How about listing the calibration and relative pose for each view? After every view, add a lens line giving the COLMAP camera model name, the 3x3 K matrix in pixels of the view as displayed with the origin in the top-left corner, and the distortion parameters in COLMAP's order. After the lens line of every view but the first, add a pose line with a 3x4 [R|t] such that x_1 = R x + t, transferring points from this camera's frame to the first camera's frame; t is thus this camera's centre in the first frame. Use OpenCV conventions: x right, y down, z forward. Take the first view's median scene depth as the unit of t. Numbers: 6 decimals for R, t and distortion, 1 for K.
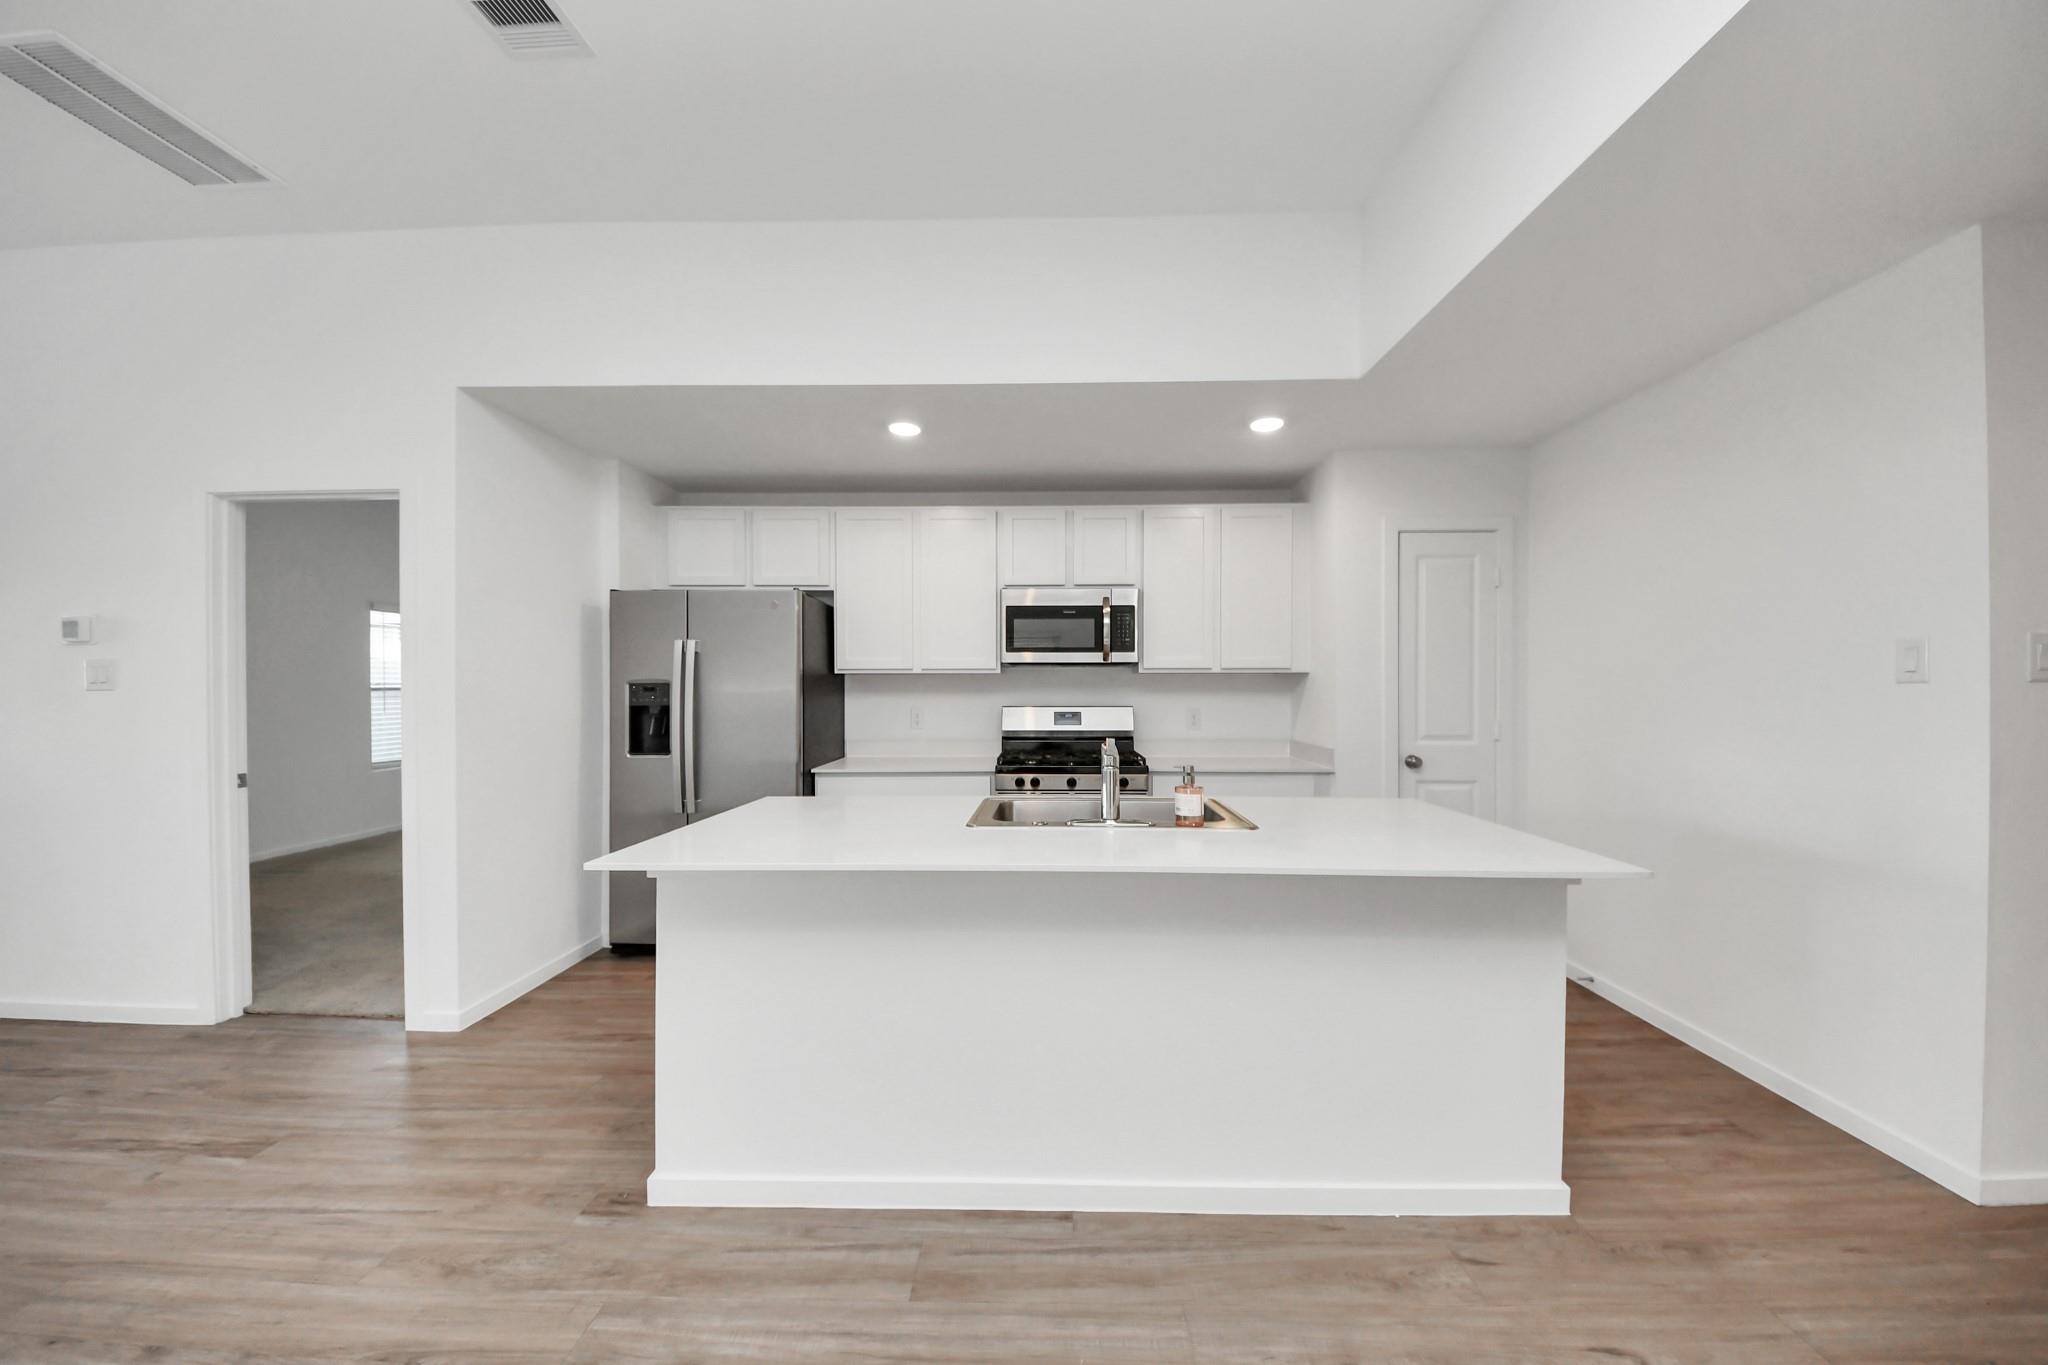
lens RADIAL K [[731.2, 0, 1030.4], [0, 731.2, 677.7], [0, 0, 1]] dist [-0.000391, -0.004955]
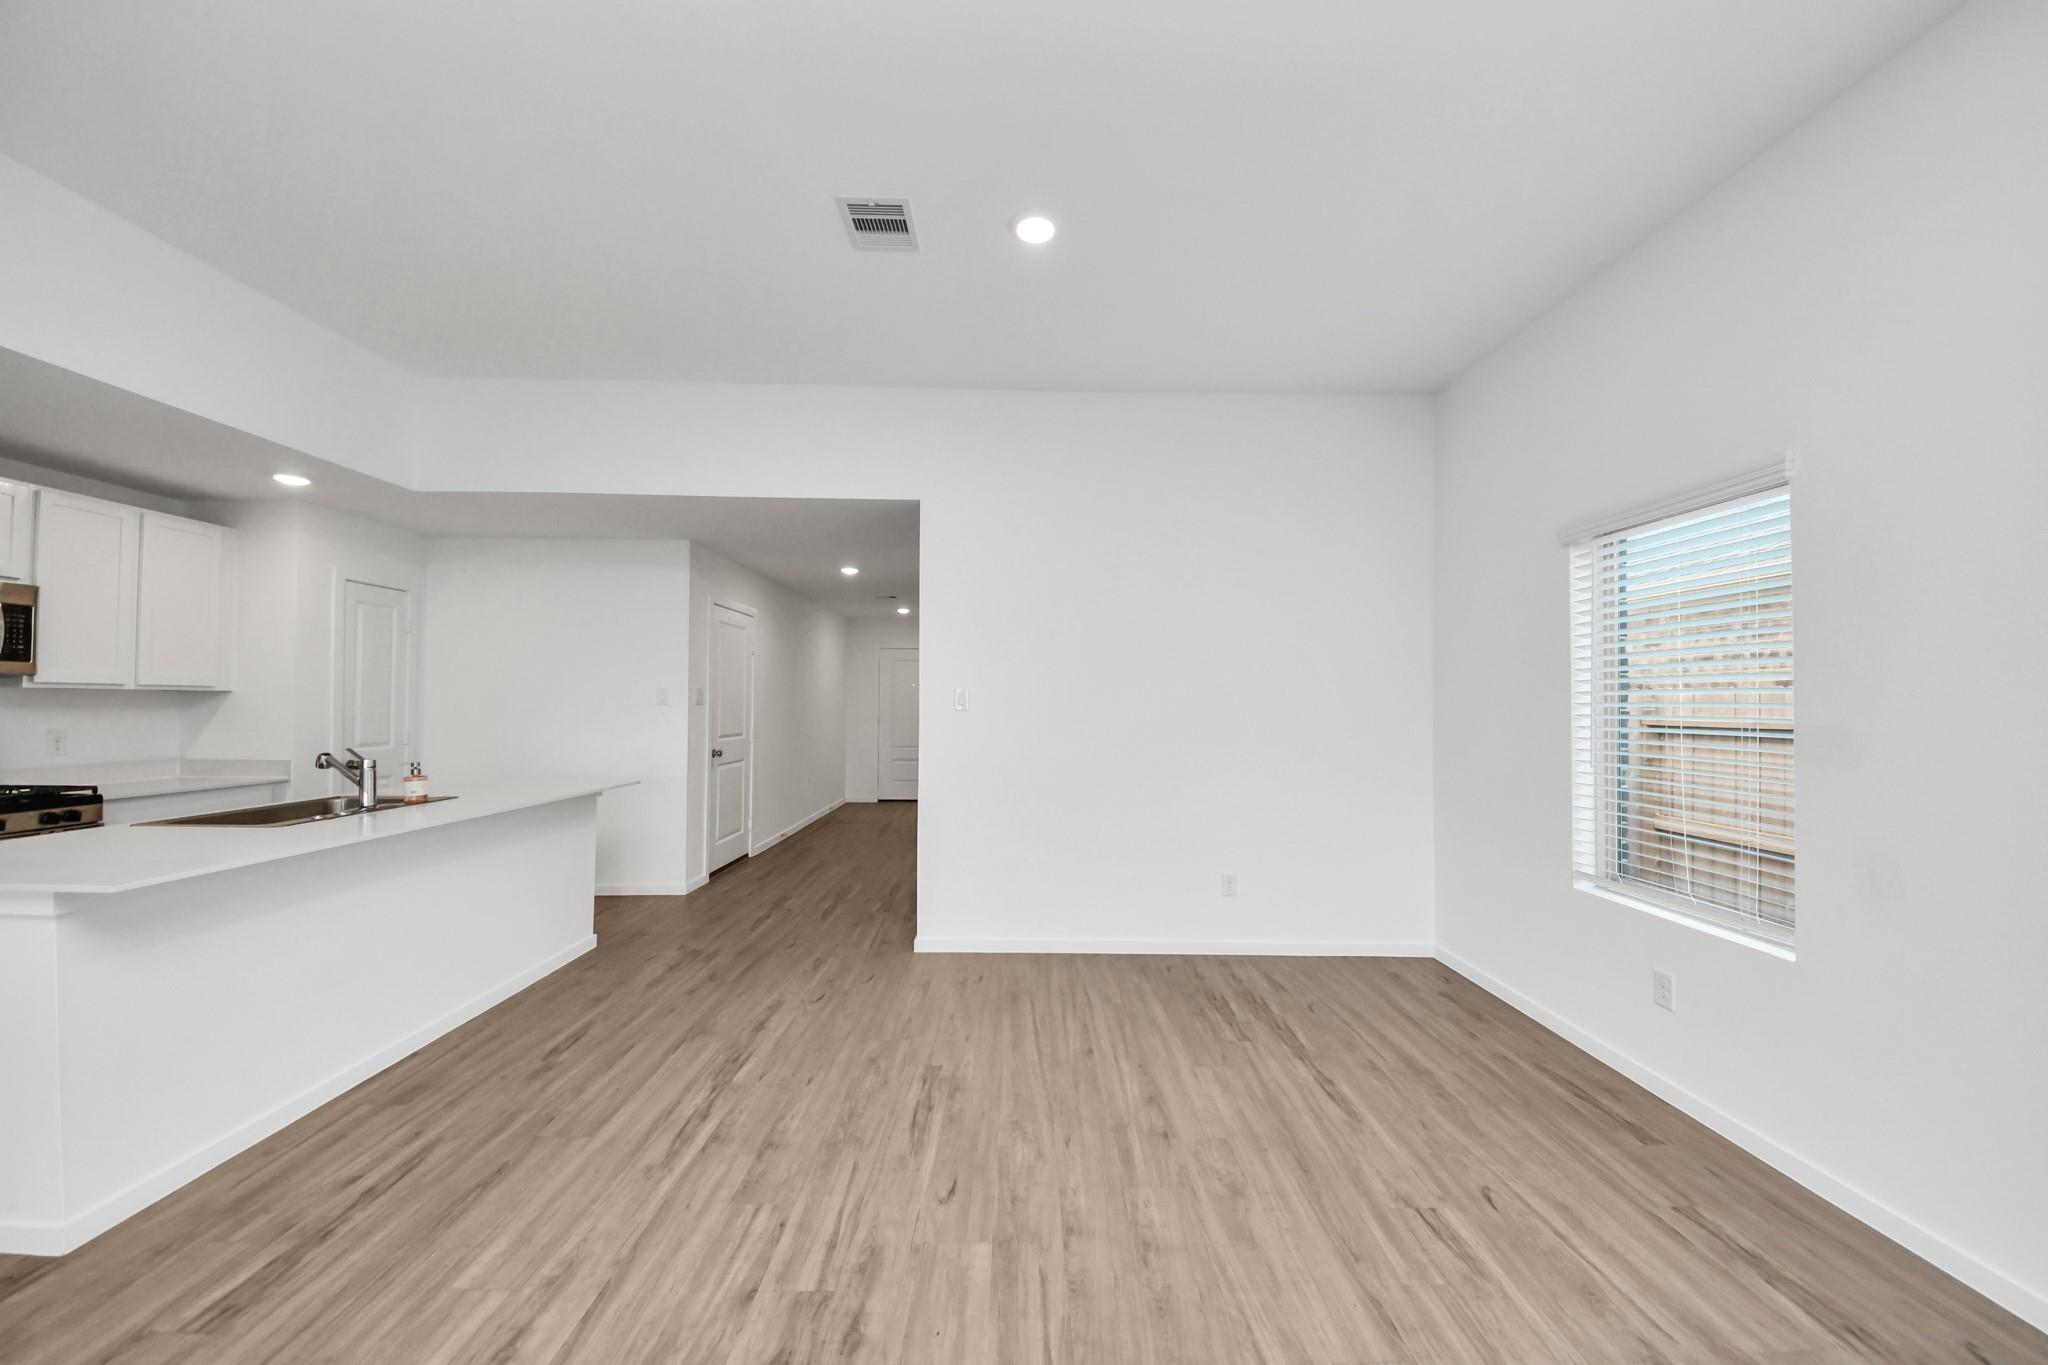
lens RADIAL K [[731.2, 0, 1030.4], [0, 731.2, 677.7], [0, 0, 1]] dist [-0.000391, -0.004955]
pose [[-0.033301, 0.032178, 0.998927, -1.398927], [-0.020216, 0.999255, -0.032863, -0.030488], [-0.999241, -0.021289, -0.032626, -0.210488]]
